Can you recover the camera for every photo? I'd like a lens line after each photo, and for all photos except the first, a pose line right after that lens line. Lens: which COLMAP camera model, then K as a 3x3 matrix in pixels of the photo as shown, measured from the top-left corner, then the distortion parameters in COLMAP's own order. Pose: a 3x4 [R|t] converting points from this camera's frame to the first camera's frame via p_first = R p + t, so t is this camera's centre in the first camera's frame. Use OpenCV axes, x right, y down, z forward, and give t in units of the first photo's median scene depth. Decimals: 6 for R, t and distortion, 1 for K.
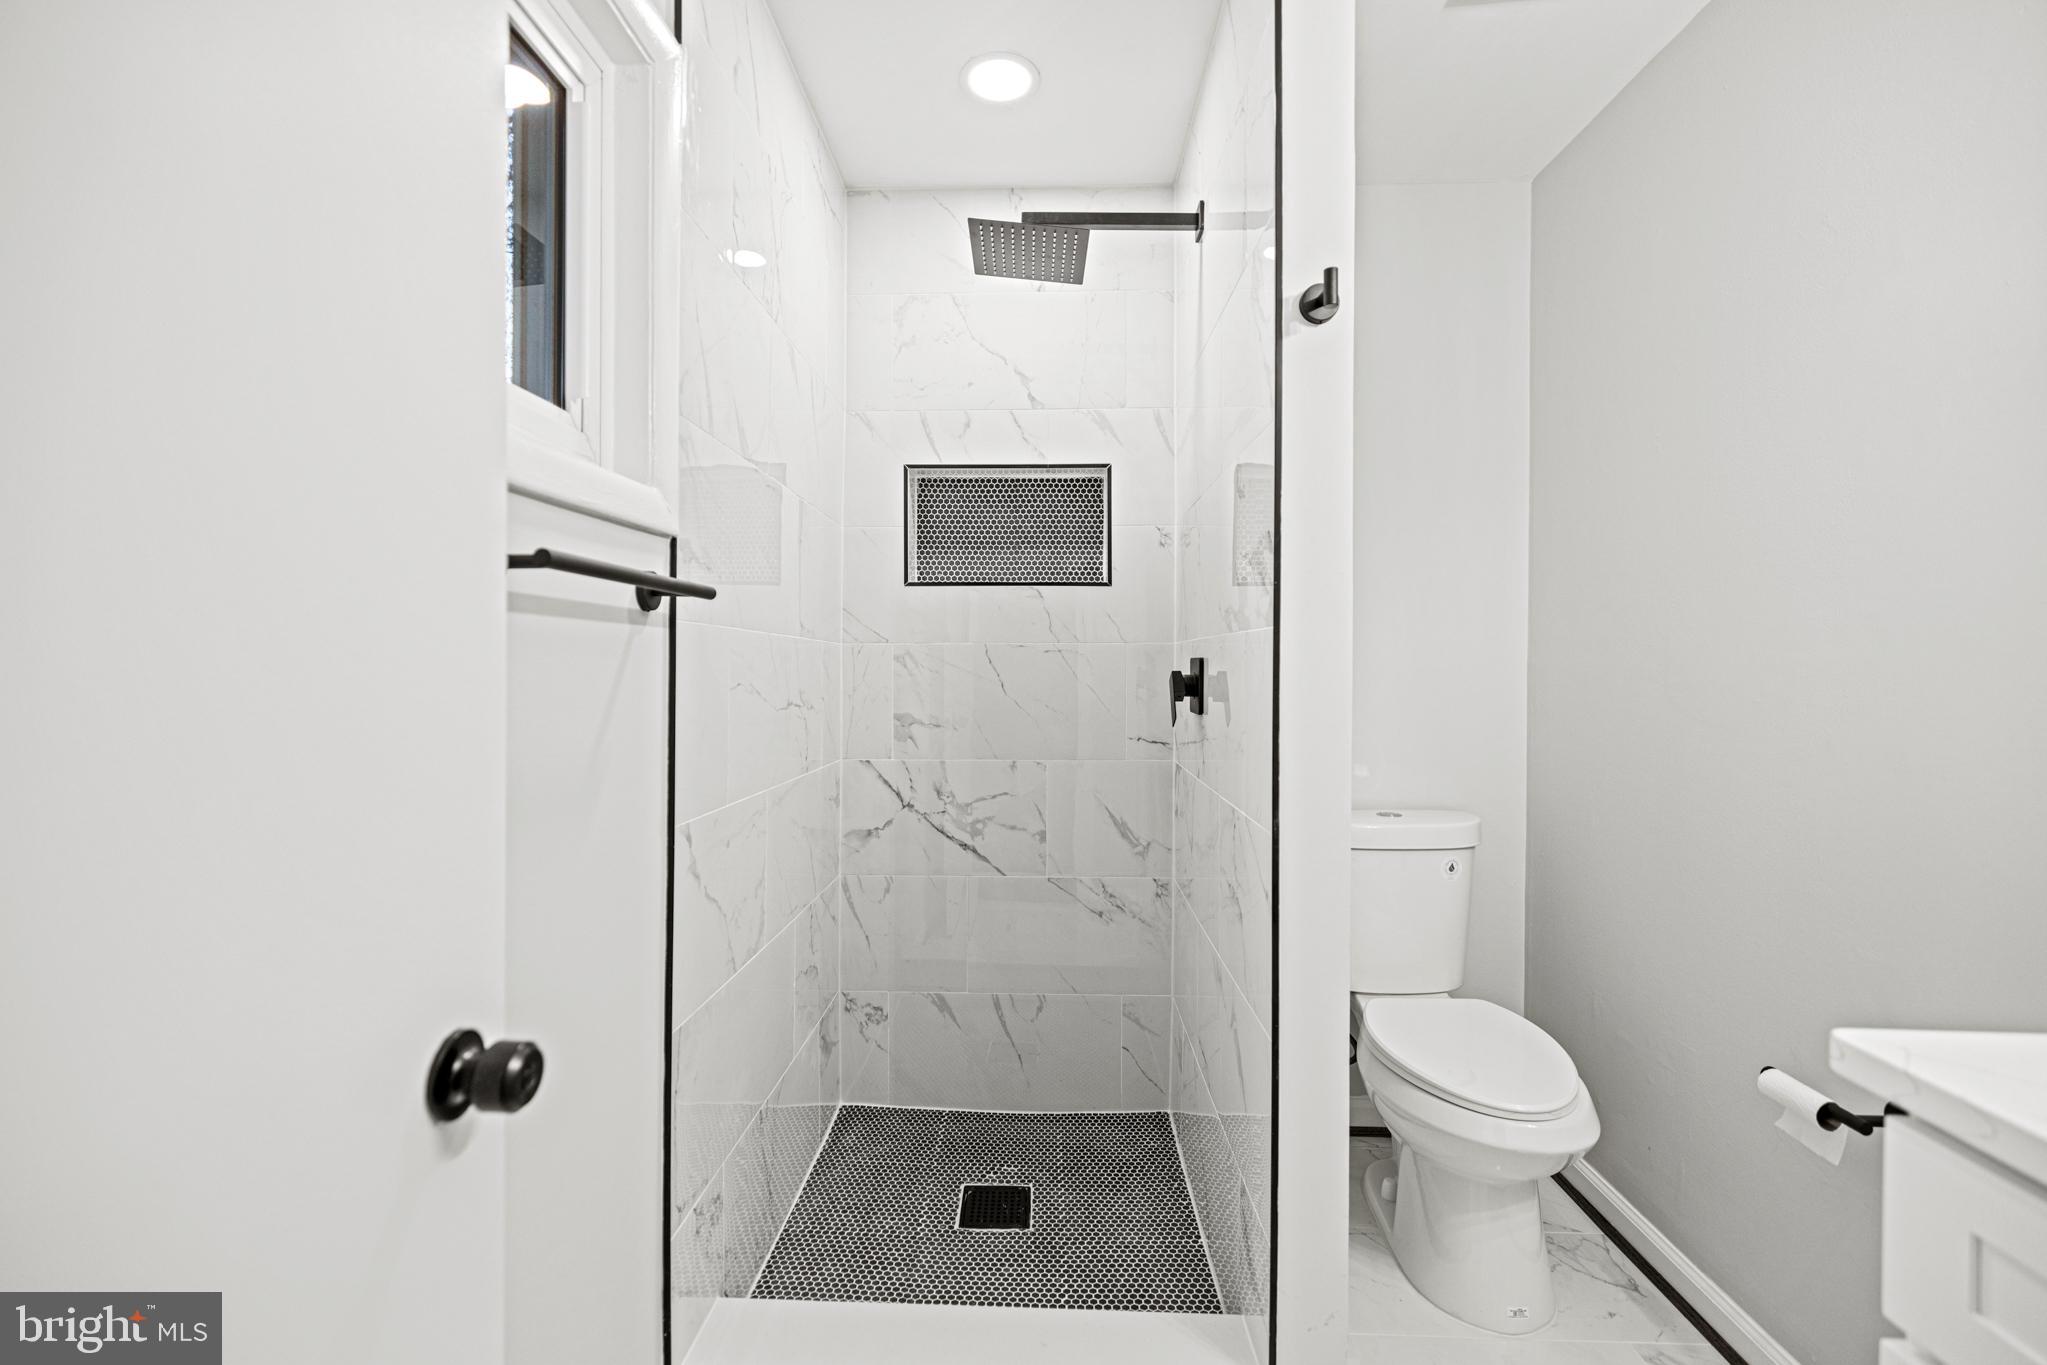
lens RADIAL K [[882.0, 0, 1023.9], [0, 882.0, 663.3], [0, 0, 1]] dist [0.001079, 0.001114]
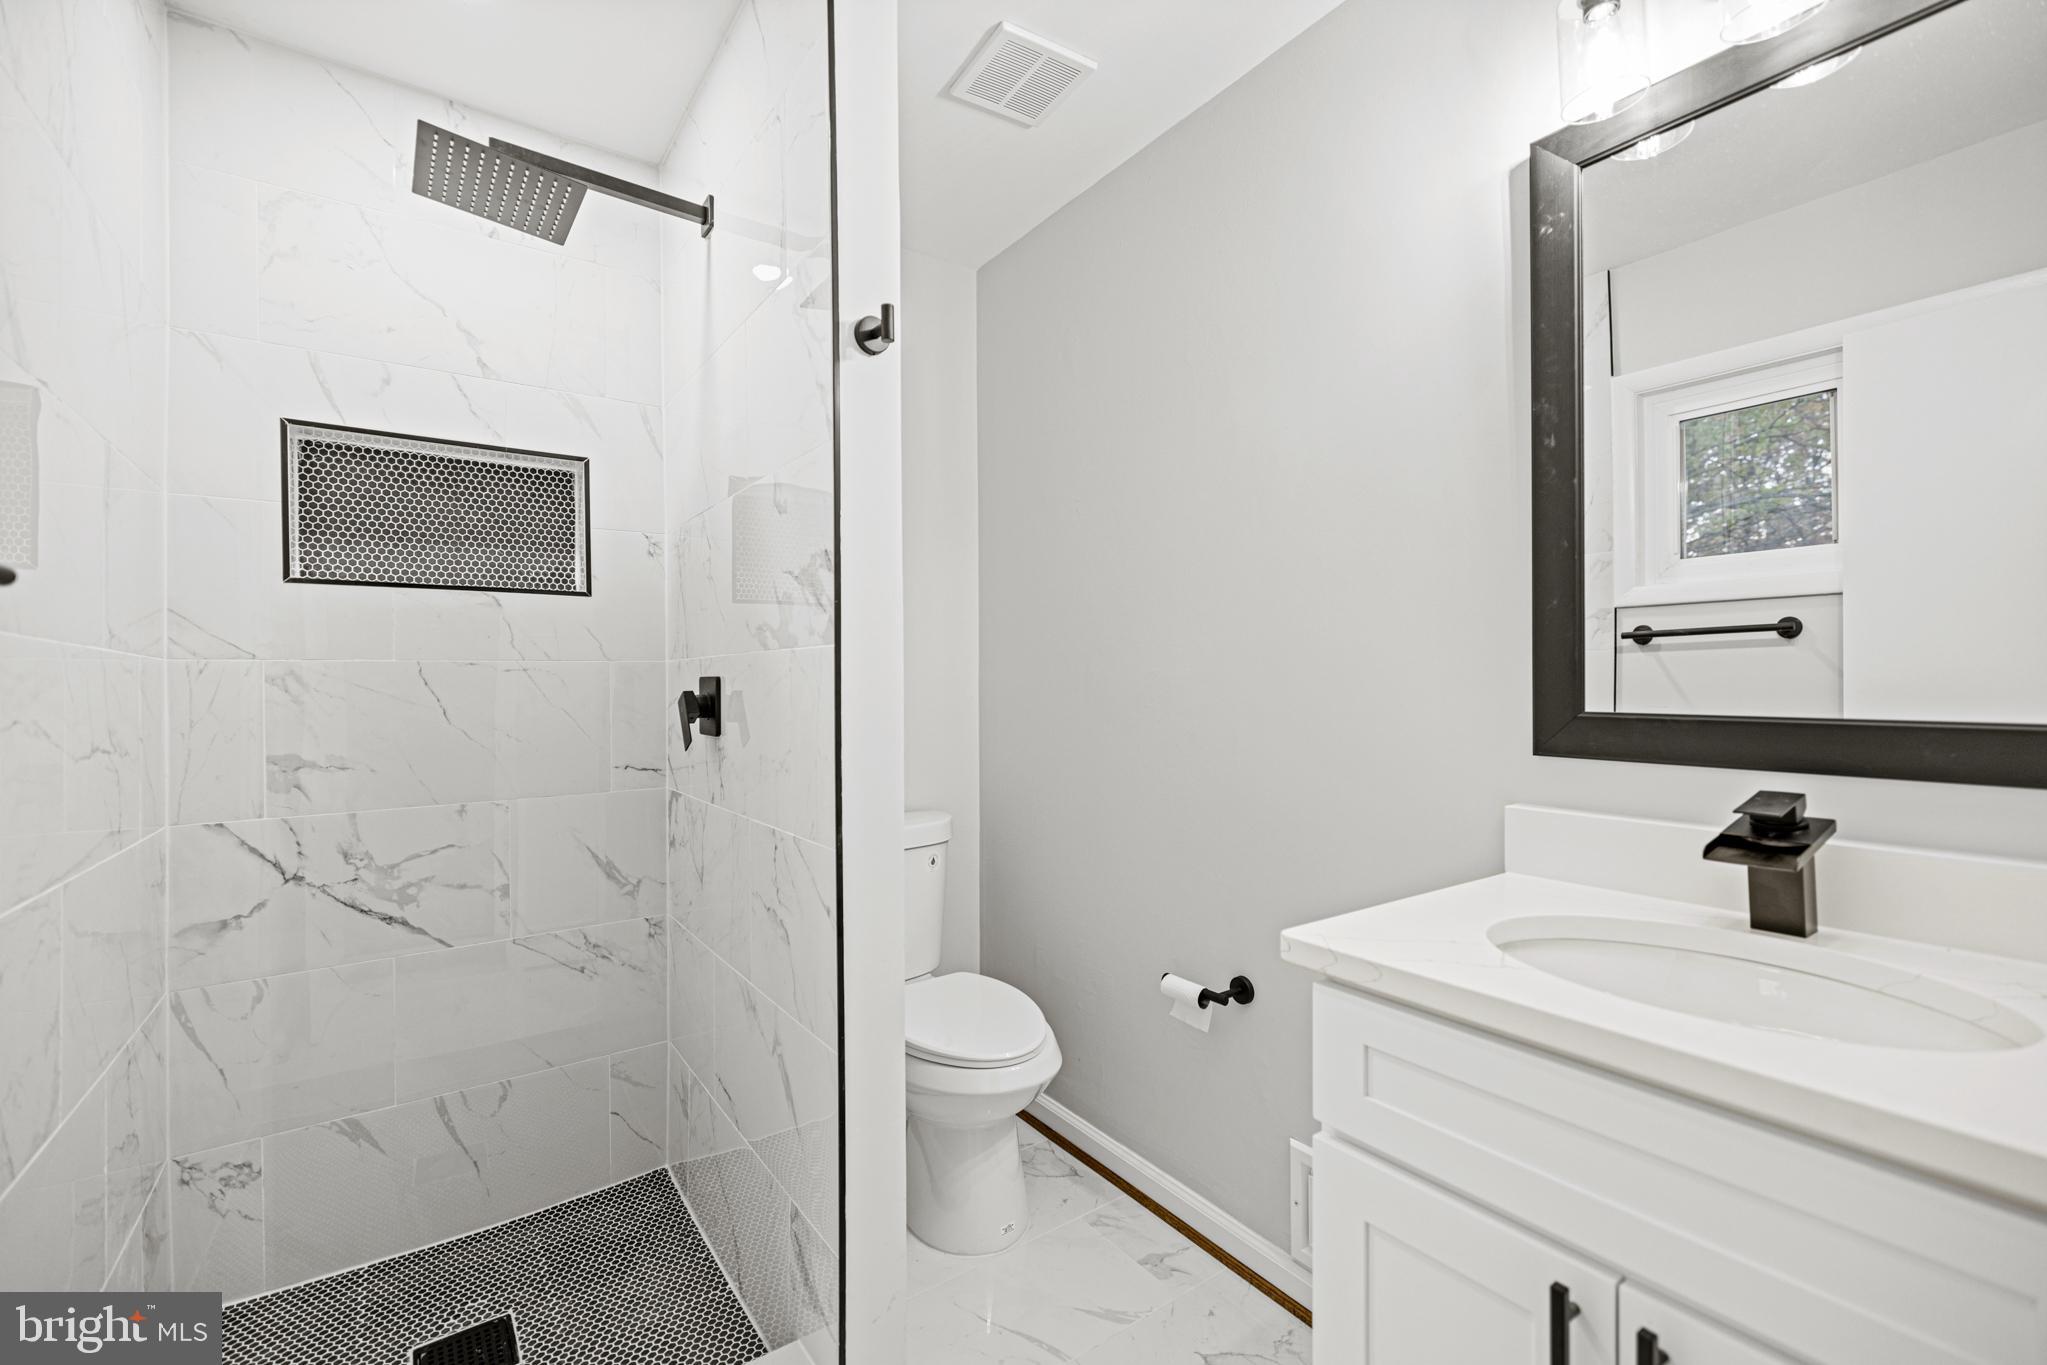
lens RADIAL K [[867.2, 0, 1023.5], [0, 867.2, 682.5], [0, 0, 1]] dist [0.001450, -0.000613]
pose [[0.791879, -0.010654, 0.610585, -0.091243], [0.010998, 0.999934, 0.003184, 0.000863], [-0.610579, 0.004194, 0.791944, 0.047425]]
